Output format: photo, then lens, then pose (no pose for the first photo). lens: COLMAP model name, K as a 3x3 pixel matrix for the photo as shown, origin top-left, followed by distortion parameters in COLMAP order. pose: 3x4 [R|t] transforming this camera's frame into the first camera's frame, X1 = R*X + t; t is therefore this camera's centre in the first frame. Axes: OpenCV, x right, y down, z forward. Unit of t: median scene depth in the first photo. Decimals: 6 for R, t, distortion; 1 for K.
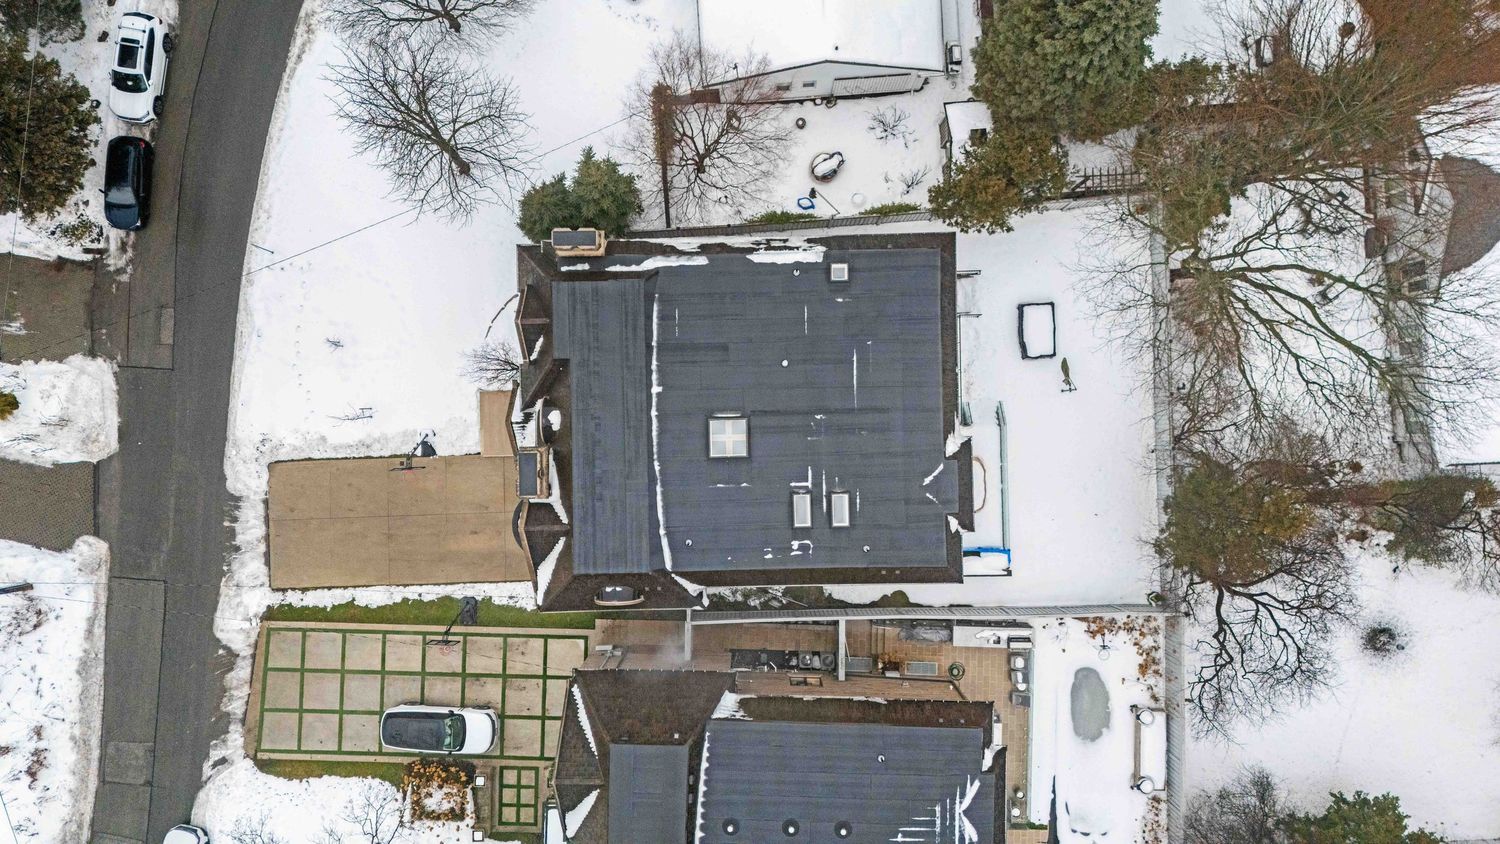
lens RADIAL K [[1102.6, 0, 743.2], [0, 1102.6, 422.3], [0, 0, 1]] dist [0.061910, -0.053465]
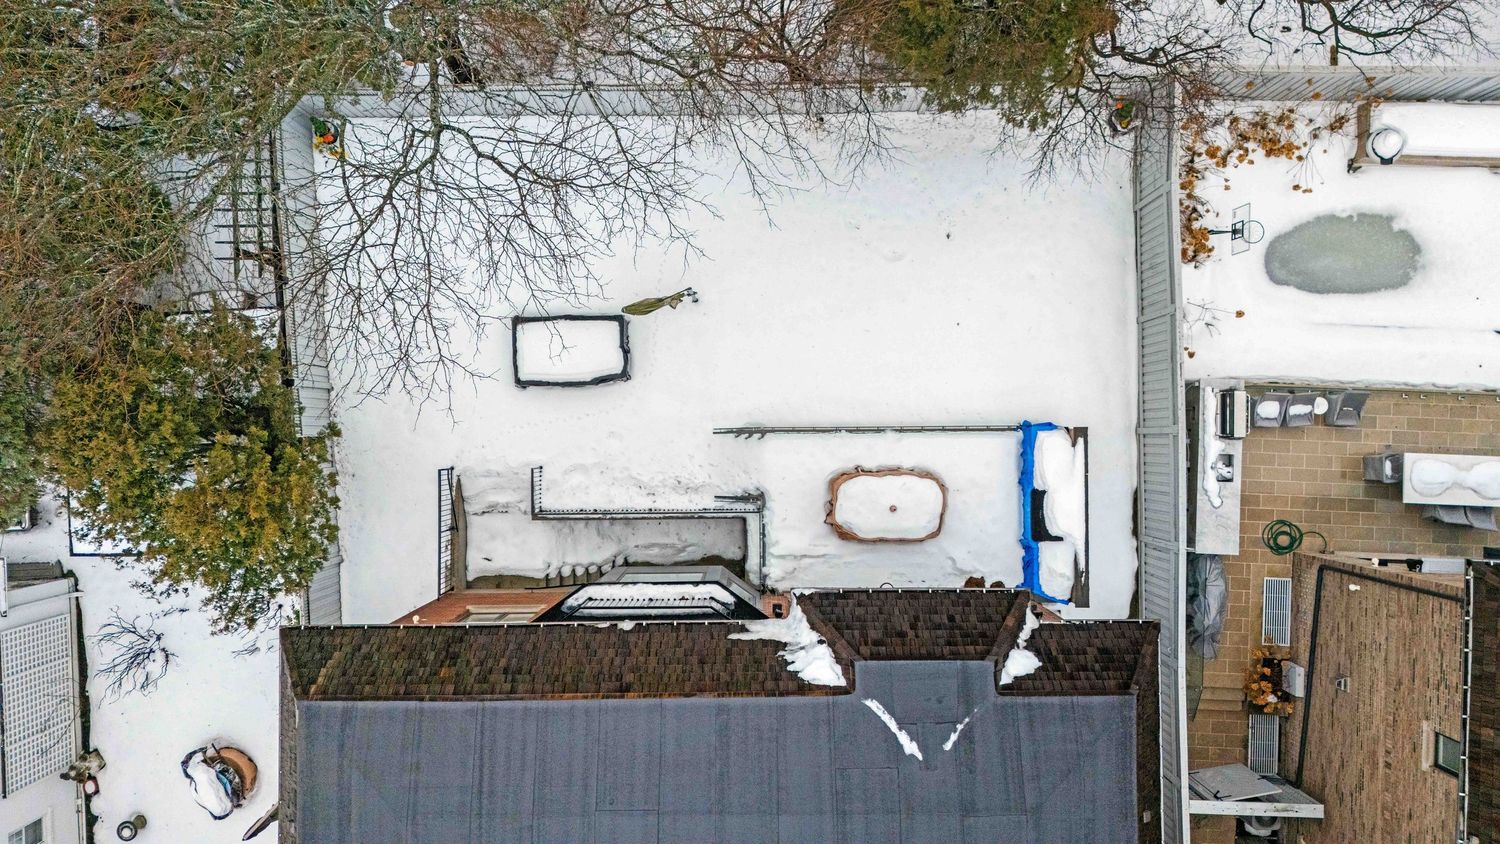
lens RADIAL K [[1102.6, 0, 745.5], [0, 1102.6, 421.9], [0, 0, 1]] dist [0.061910, -0.053465]
pose [[0.015337, -0.999596, 0.023945, 0.226403], [0.999874, 0.015234, -0.004469, -0.003218], [0.004102, 0.024010, 0.999703, 0.520711]]
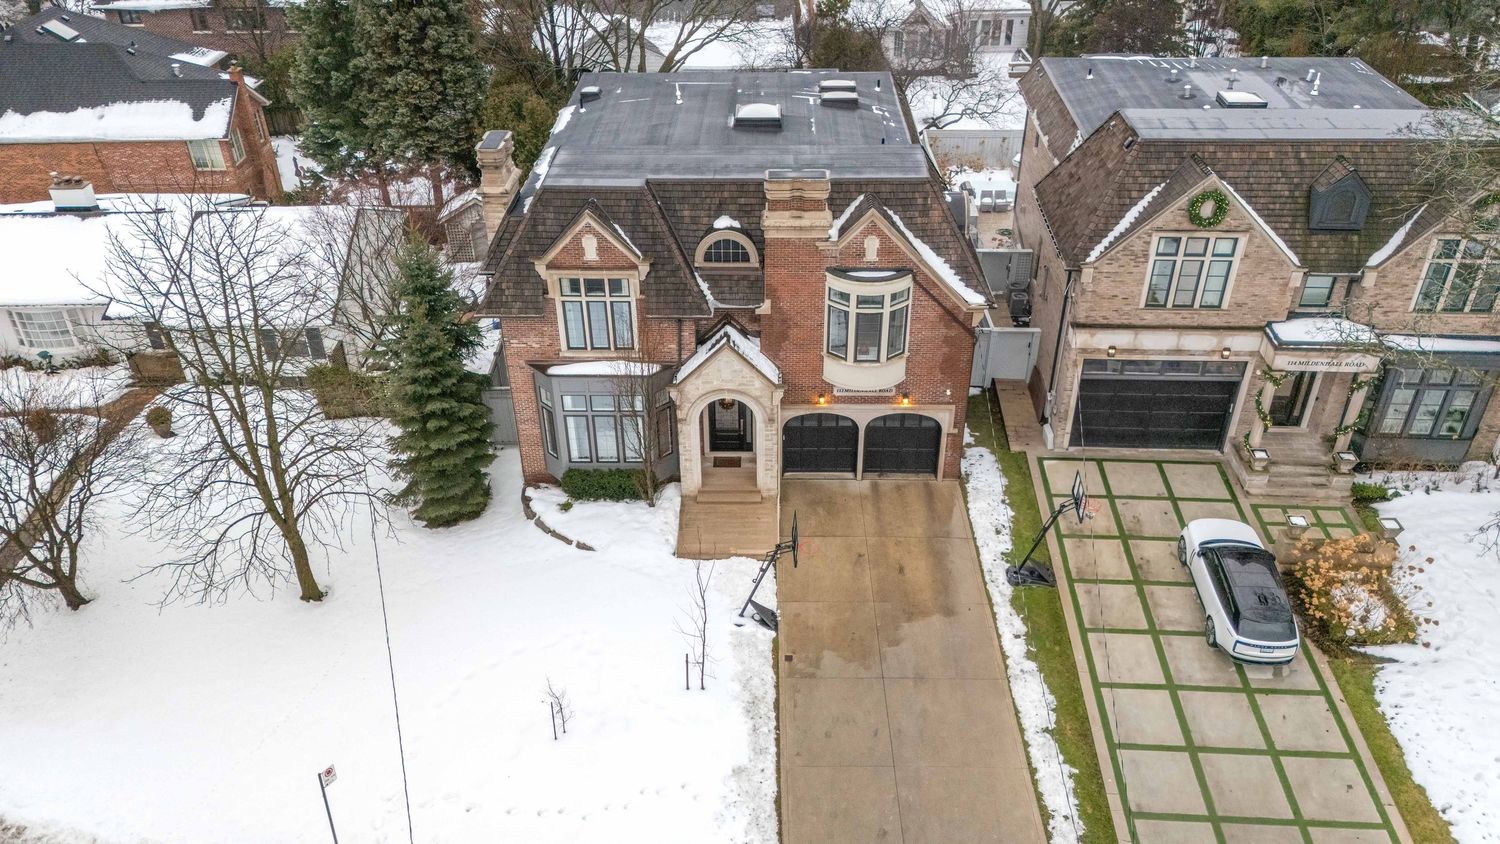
lens RADIAL K [[1102.6, 0, 758.3], [0, 1102.6, 433.4], [0, 0, 1]] dist [0.061910, -0.053465]
pose [[0.038096, -0.536402, 0.843102, -0.739962], [0.999202, 0.010303, -0.038595, 0.043072], [0.012016, 0.843899, 0.536367, 0.611344]]
